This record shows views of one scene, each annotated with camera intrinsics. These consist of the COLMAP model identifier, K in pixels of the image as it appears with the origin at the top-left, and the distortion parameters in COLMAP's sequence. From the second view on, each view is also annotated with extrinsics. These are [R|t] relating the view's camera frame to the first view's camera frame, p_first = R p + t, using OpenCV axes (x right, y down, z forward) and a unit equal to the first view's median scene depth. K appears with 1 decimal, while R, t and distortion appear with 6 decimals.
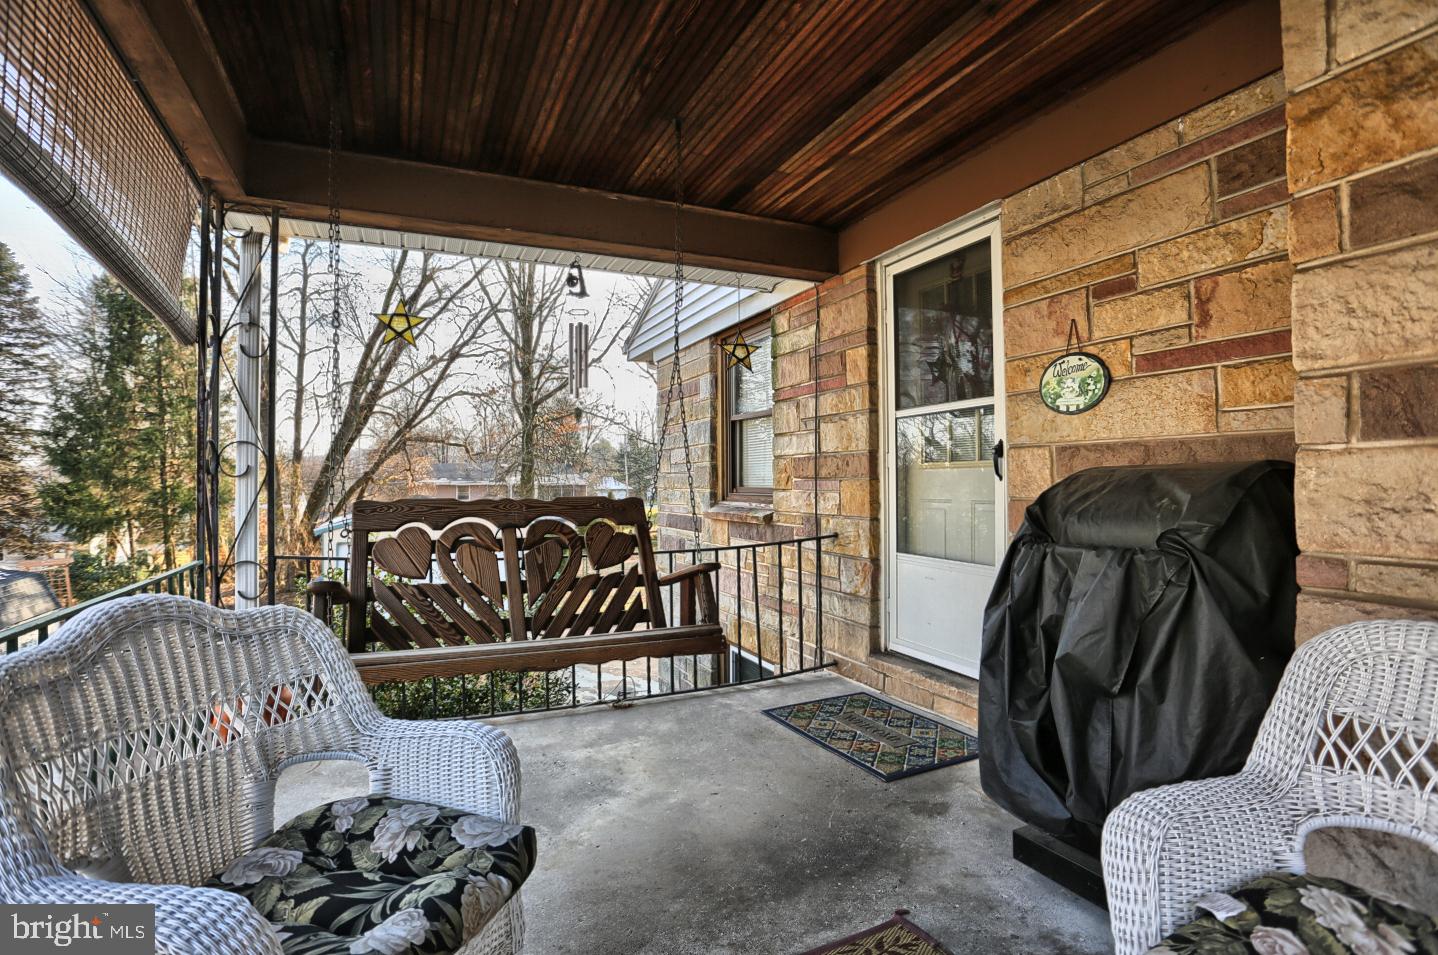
lens RADIAL K [[725.9, 0, 728.9], [0, 725.9, 471.8], [0, 0, 1]] dist [-0.062518, 0.027031]
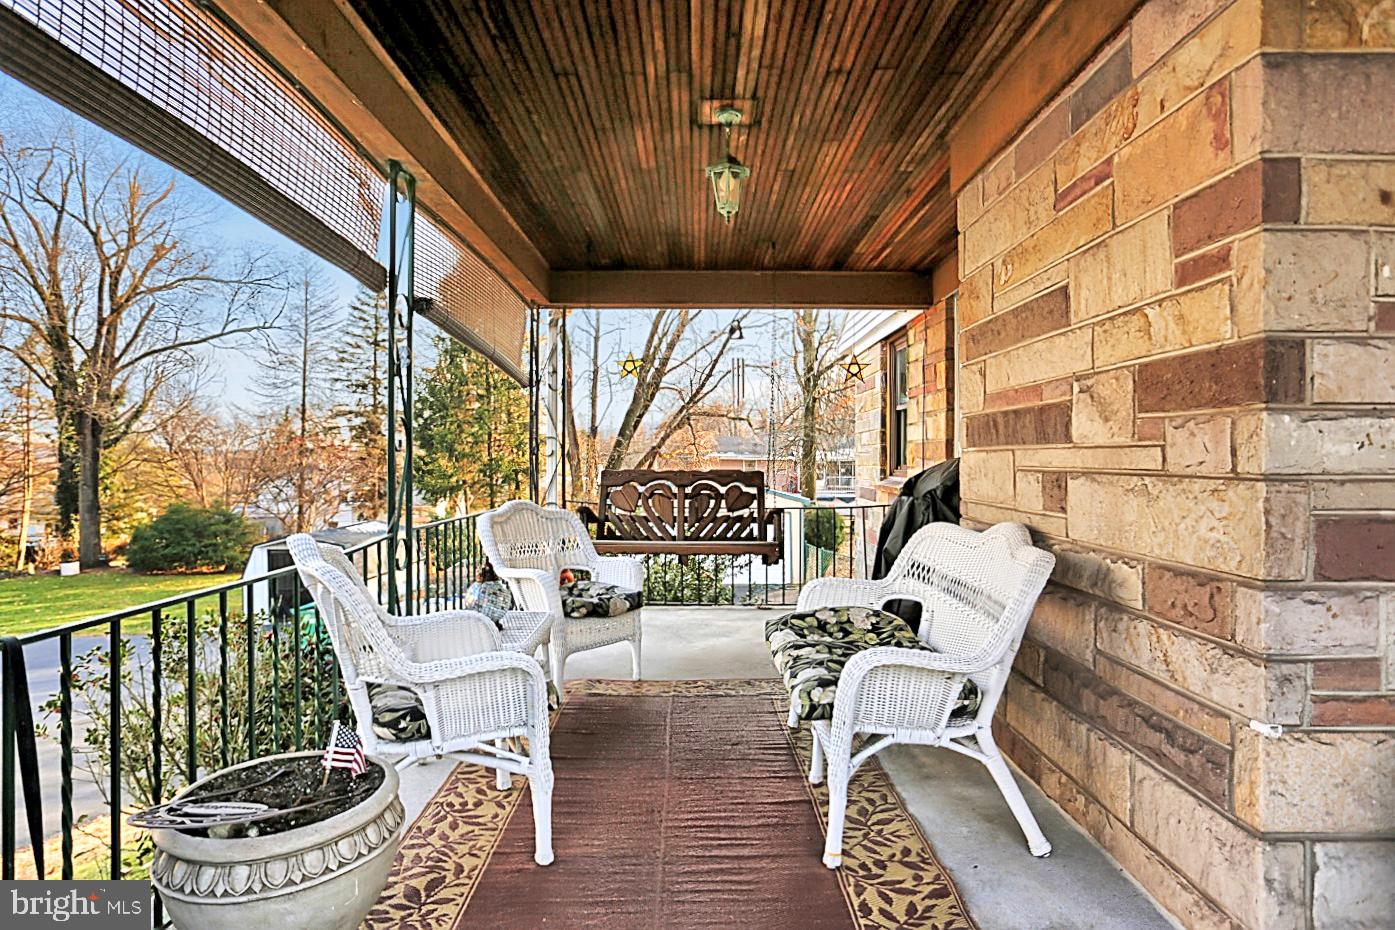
lens RADIAL K [[831.4, 0, 697.5], [0, 831.4, 465.0], [0, 0, 1]] dist [-0.043791, 0.000800]
pose [[0.910935, 0.011965, -0.412377, 0.066147], [-0.002227, 0.999707, 0.024088, -0.002800], [0.412544, -0.021024, 0.910695, -0.096476]]
